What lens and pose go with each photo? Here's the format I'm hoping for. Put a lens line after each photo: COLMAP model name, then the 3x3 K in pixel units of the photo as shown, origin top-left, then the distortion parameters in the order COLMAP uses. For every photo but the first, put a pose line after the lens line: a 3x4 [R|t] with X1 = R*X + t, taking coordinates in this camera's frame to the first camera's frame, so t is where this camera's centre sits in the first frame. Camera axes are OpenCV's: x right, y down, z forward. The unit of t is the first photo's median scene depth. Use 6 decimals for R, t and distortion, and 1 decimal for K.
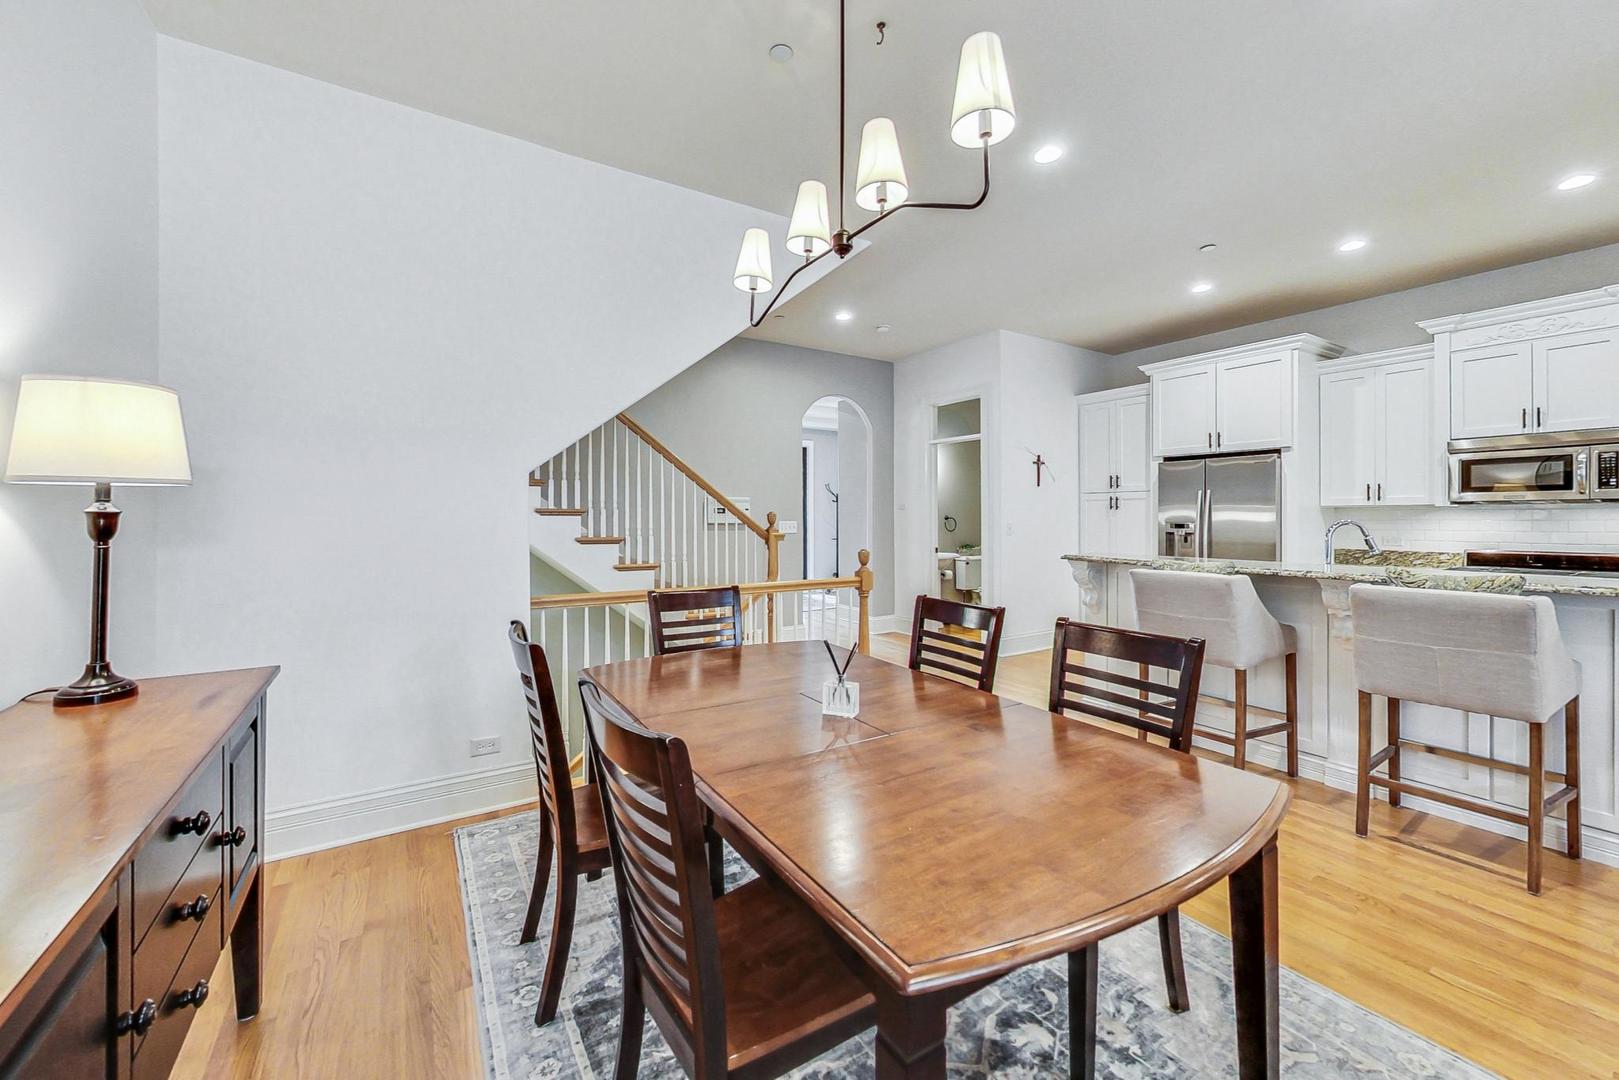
lens RADIAL K [[634.5, 0, 810.0], [0, 634.5, 524.3], [0, 0, 1]] dist [-0.003758, -0.000149]
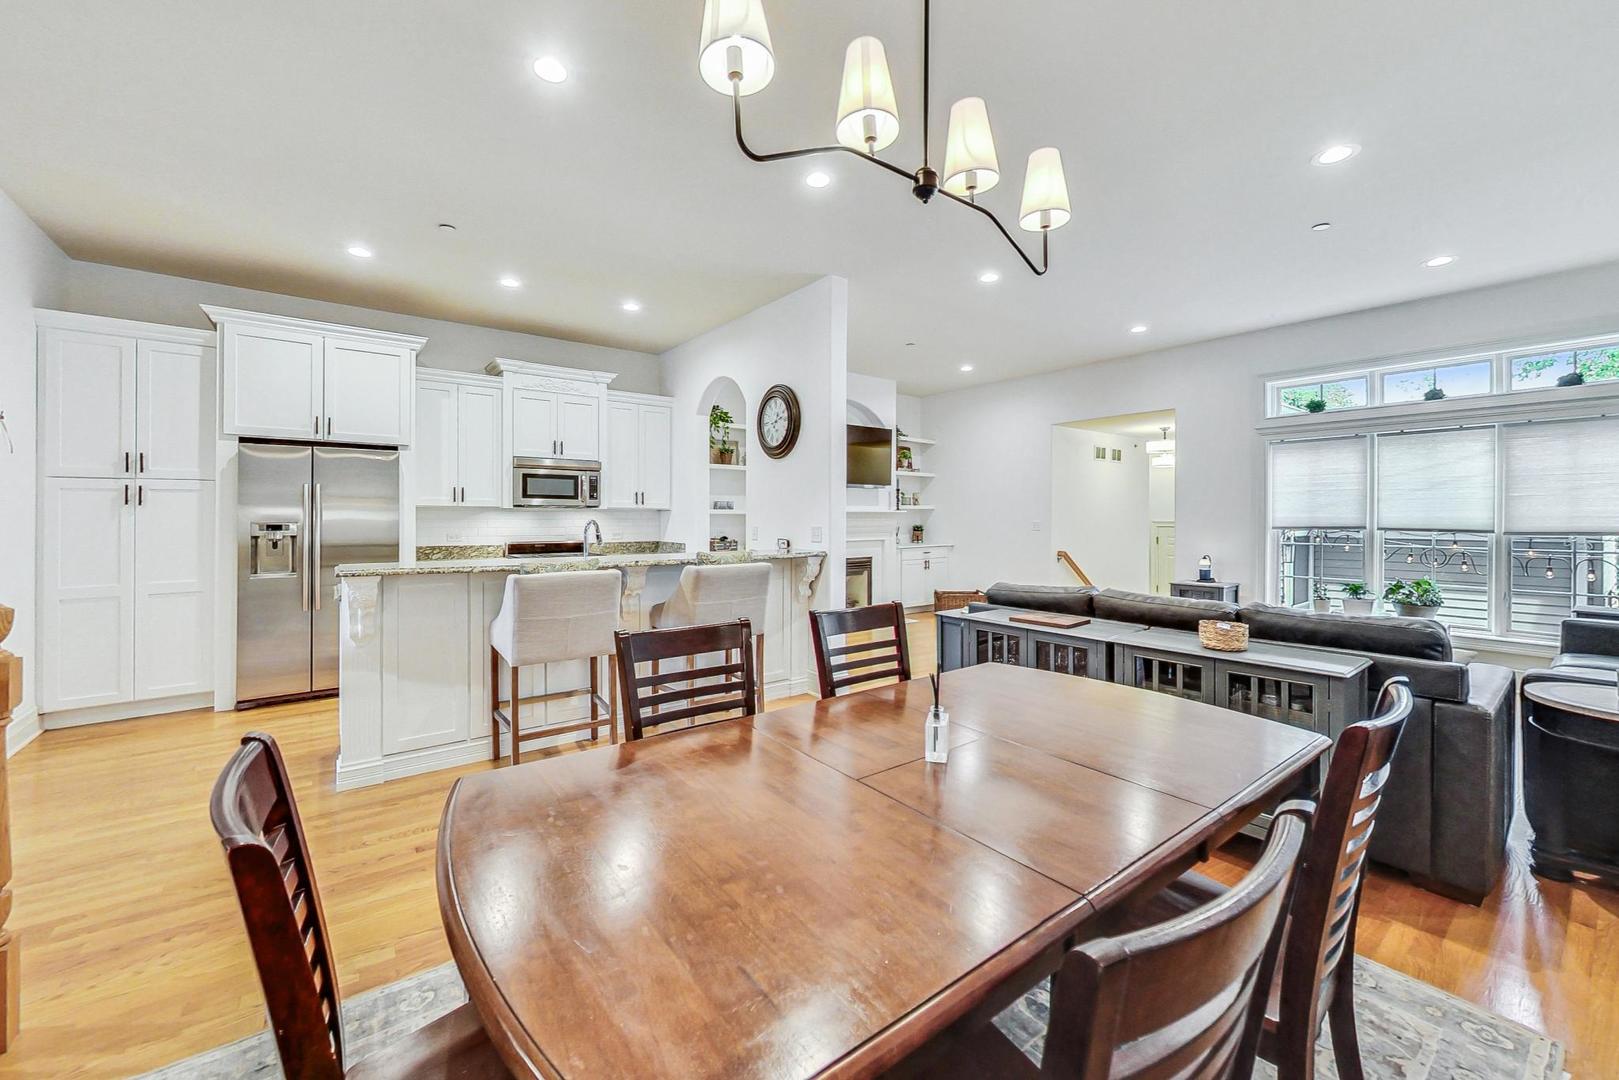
lens RADIAL K [[634.5, 0, 813.0], [0, 634.5, 513.8], [0, 0, 1]] dist [-0.003758, -0.000149]
pose [[-0.085596, 0.002612, 0.996327, -0.292513], [0.009699, 0.999951, -0.001788, -0.008107], [-0.996283, 0.009510, -0.085617, 0.459641]]
